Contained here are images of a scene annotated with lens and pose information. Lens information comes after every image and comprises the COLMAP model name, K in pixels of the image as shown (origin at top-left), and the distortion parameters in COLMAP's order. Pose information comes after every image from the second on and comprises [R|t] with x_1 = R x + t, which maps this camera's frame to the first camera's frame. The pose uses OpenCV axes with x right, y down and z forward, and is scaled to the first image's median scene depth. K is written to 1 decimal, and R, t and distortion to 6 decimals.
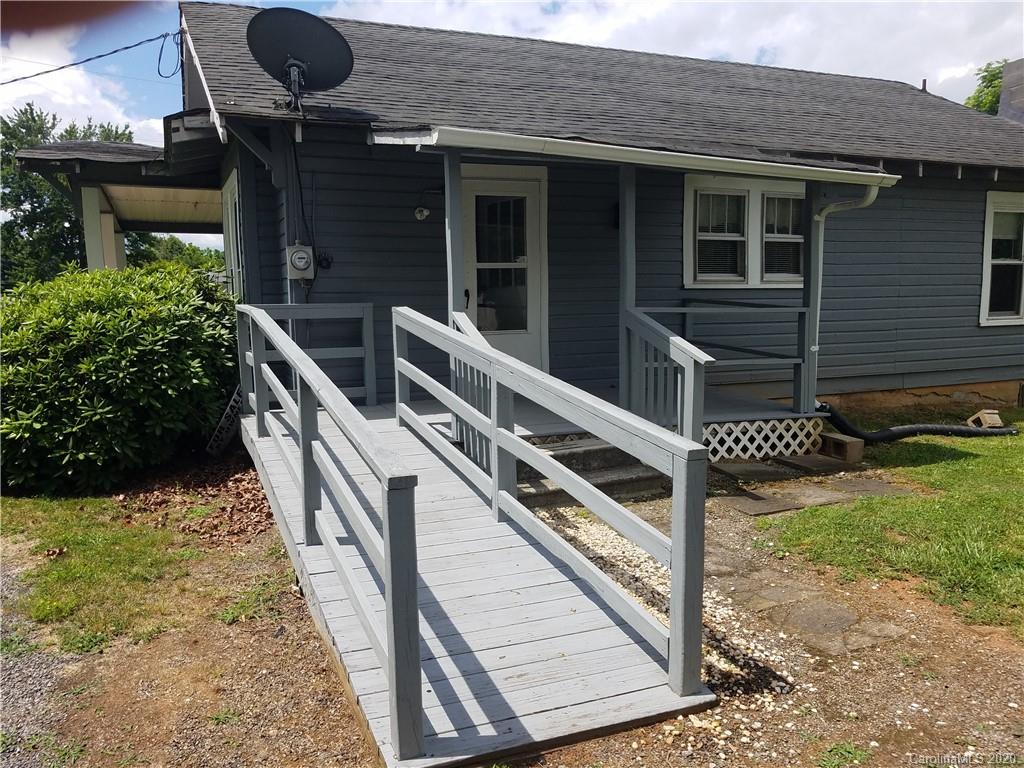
lens RADIAL K [[776.5, 0, 509.0], [0, 776.5, 391.2], [0, 0, 1]] dist [-0.002606, 0.007178]
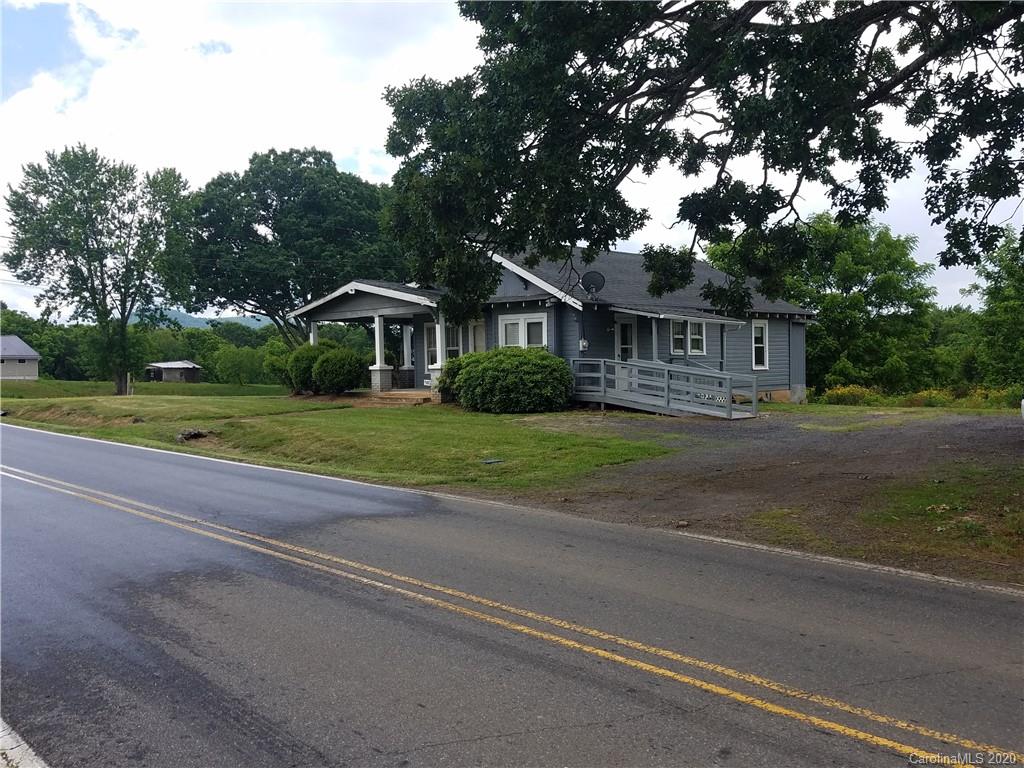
lens RADIAL K [[886.4, 0, 511.7], [0, 886.4, 404.3], [0, 0, 1]] dist [0.078636, 0.000479]
pose [[0.930829, -0.016302, 0.365092, -1.497964], [0.048621, 0.995648, -0.079503, 0.277380], [-0.362207, 0.091755, 0.927571, -1.778350]]
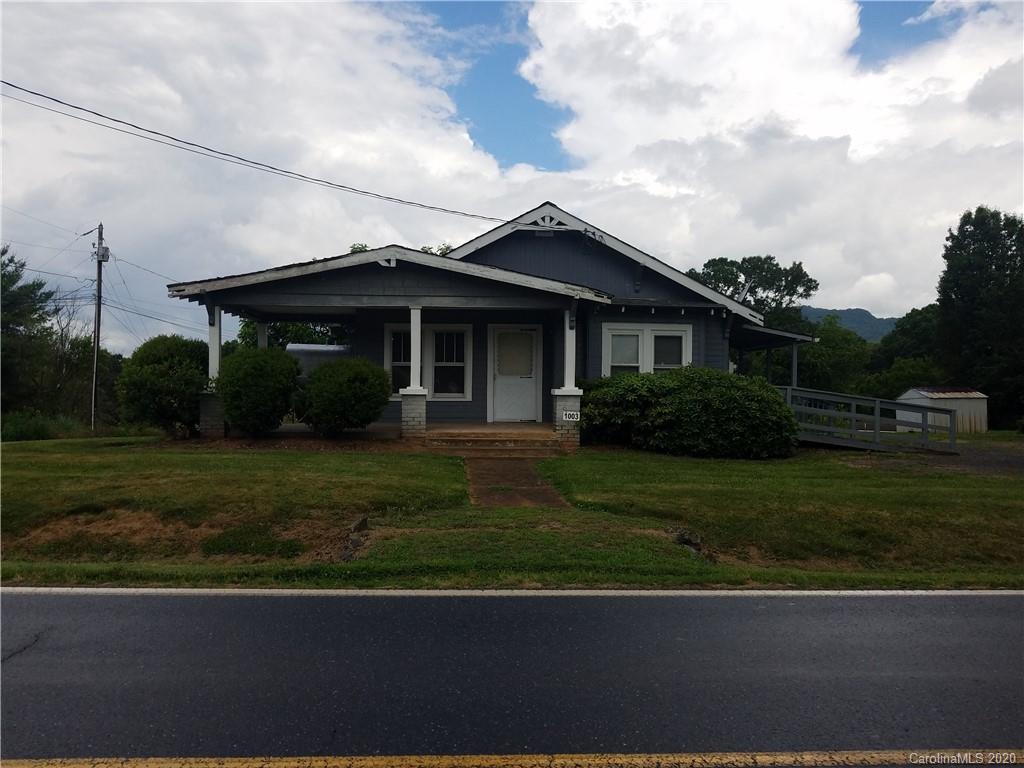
lens RADIAL K [[776.5, 0, 509.0], [0, 776.5, 391.2], [0, 0, 1]] dist [-0.002606, 0.007178]
pose [[0.339092, 0.005041, 0.940740, -2.365424], [0.107164, 0.993270, -0.043950, -0.048400], [-0.934630, 0.115716, 0.336269, 0.687397]]
